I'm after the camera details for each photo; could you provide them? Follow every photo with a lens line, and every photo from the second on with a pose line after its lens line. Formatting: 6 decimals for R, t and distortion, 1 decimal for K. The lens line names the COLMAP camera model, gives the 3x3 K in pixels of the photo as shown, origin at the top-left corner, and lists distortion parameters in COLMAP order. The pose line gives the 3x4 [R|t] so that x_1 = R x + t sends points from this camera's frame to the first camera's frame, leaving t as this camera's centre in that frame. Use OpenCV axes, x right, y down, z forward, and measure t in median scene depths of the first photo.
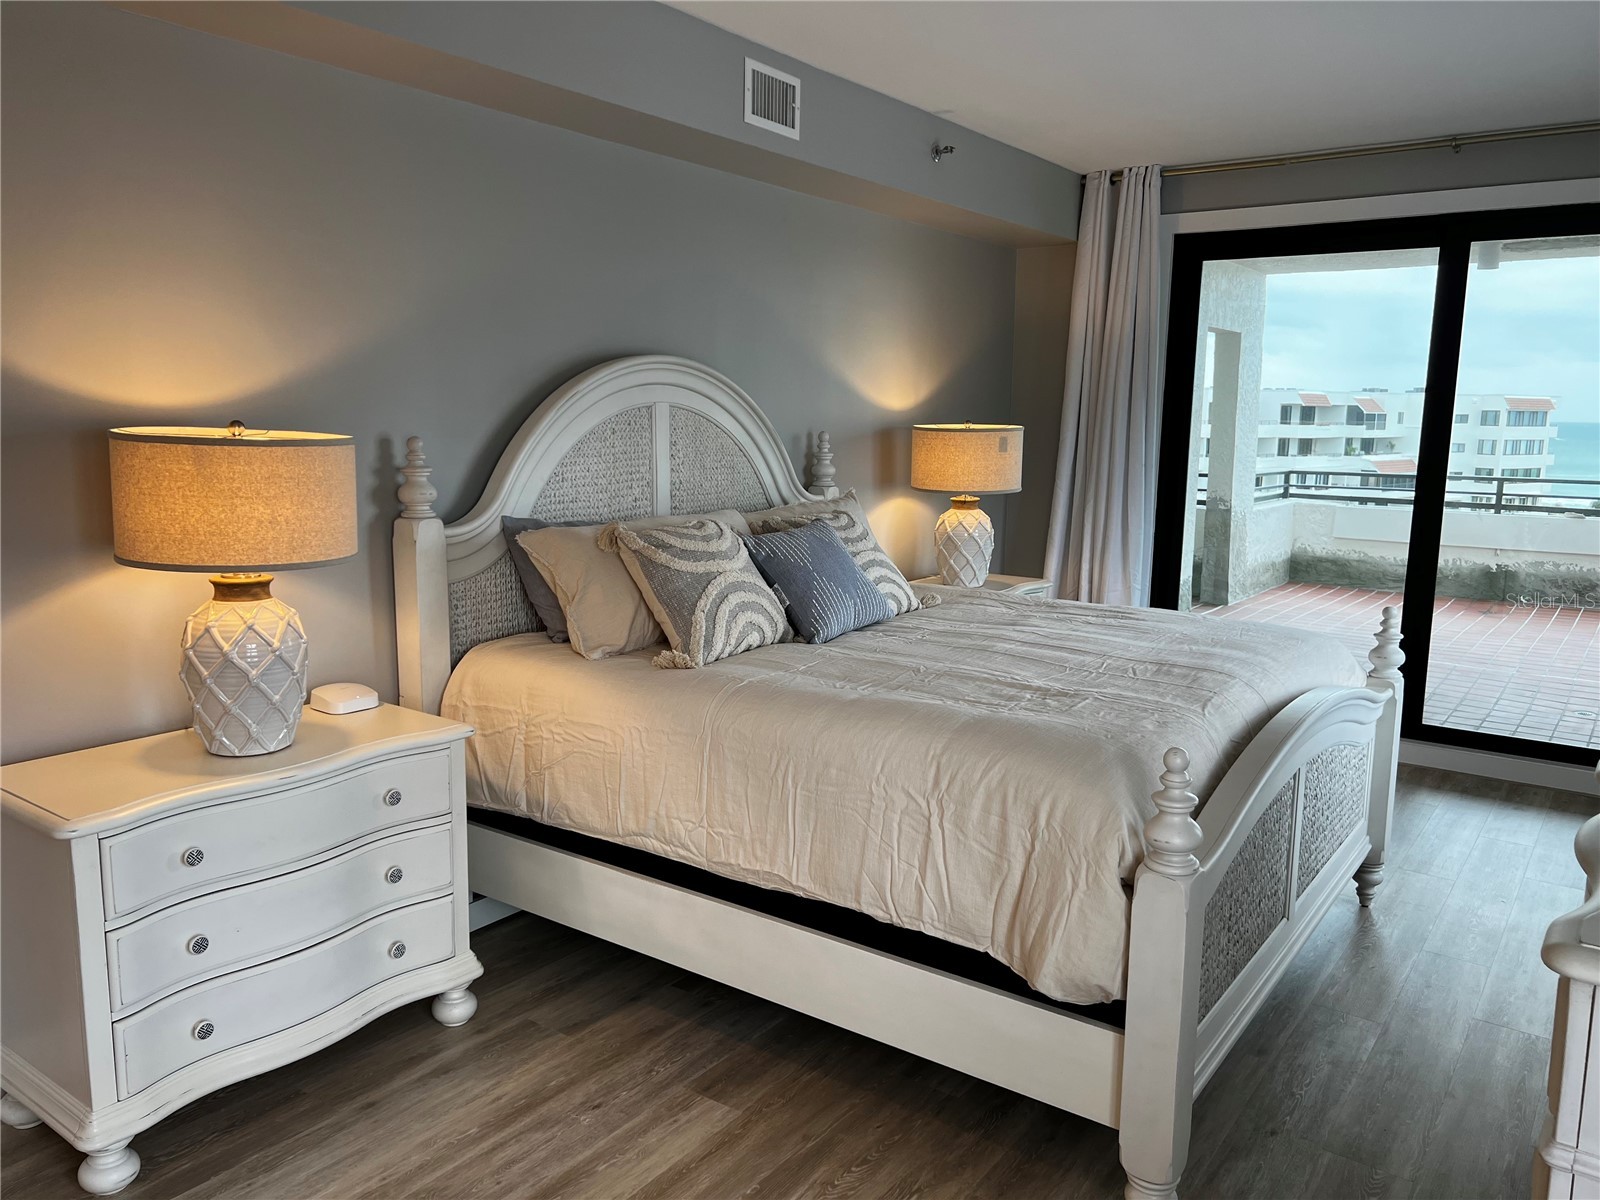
lens RADIAL K [[1193.0, 0, 810.1], [0, 1193.0, 602.4], [0, 0, 1]] dist [0.071468, -0.091171]
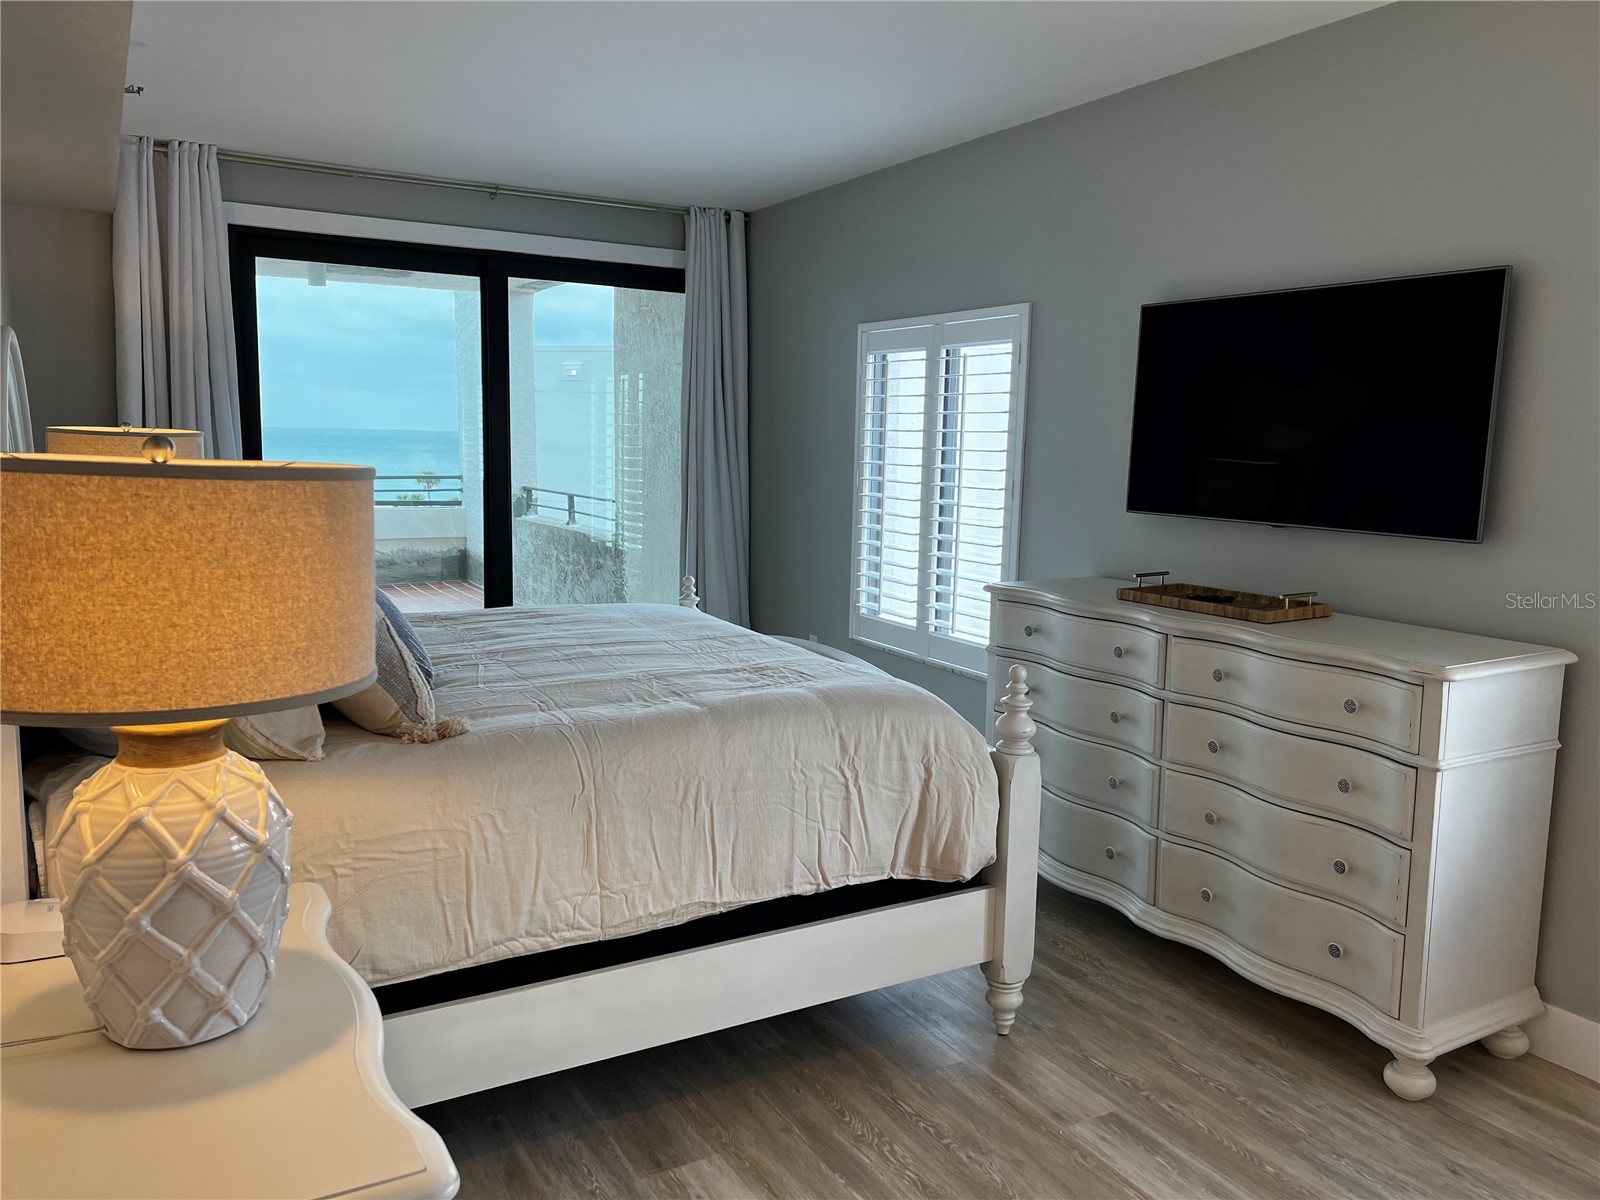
lens RADIAL K [[1193.0, 0, 807.9], [0, 1193.0, 598.1], [0, 0, 1]] dist [0.071468, -0.091171]
pose [[0.414464, -0.128721, 0.900916, -0.816780], [0.131733, 0.988006, 0.080561, -0.079114], [-0.900481, 0.085291, 0.426450, 0.480821]]
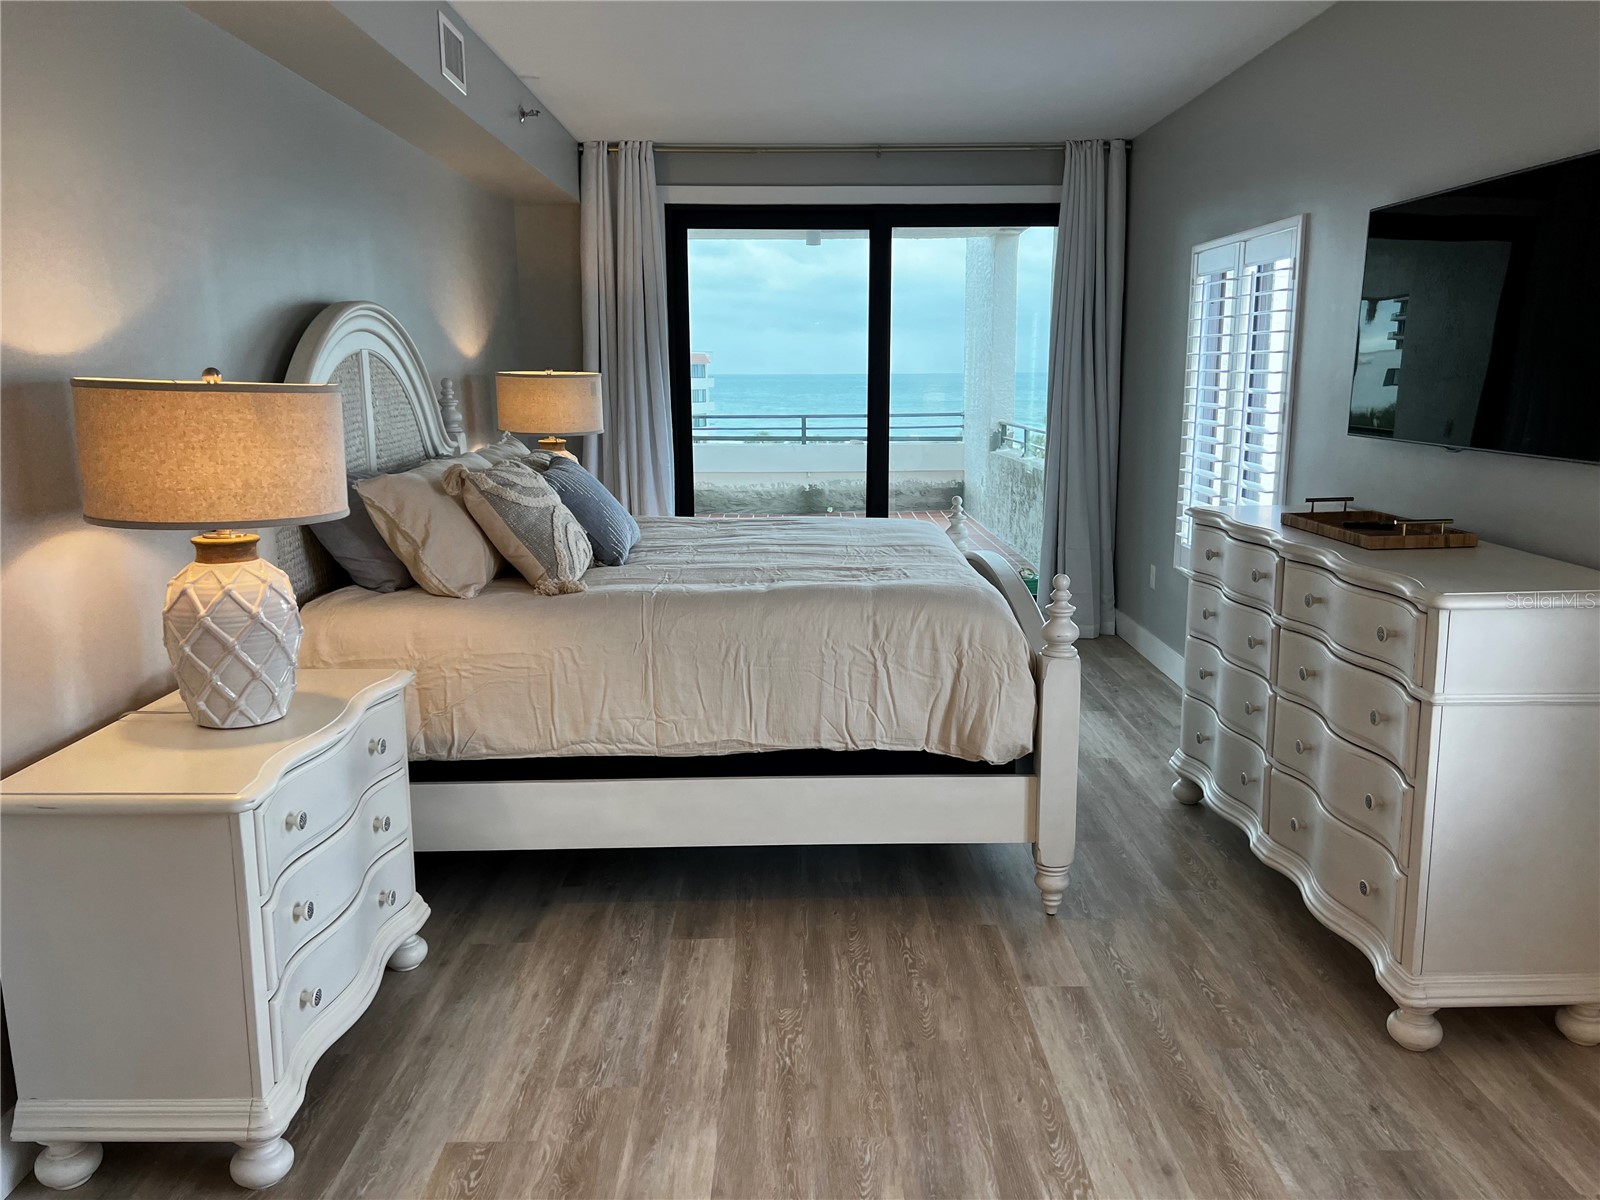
lens RADIAL K [[1193.0, 0, 822.2], [0, 1193.0, 606.5], [0, 0, 1]] dist [0.071468, -0.091171]
pose [[0.798817, -0.133073, 0.586671, -0.637283], [0.110528, 0.991091, 0.074311, 0.013378], [-0.591333, 0.005483, 0.806409, -0.024255]]
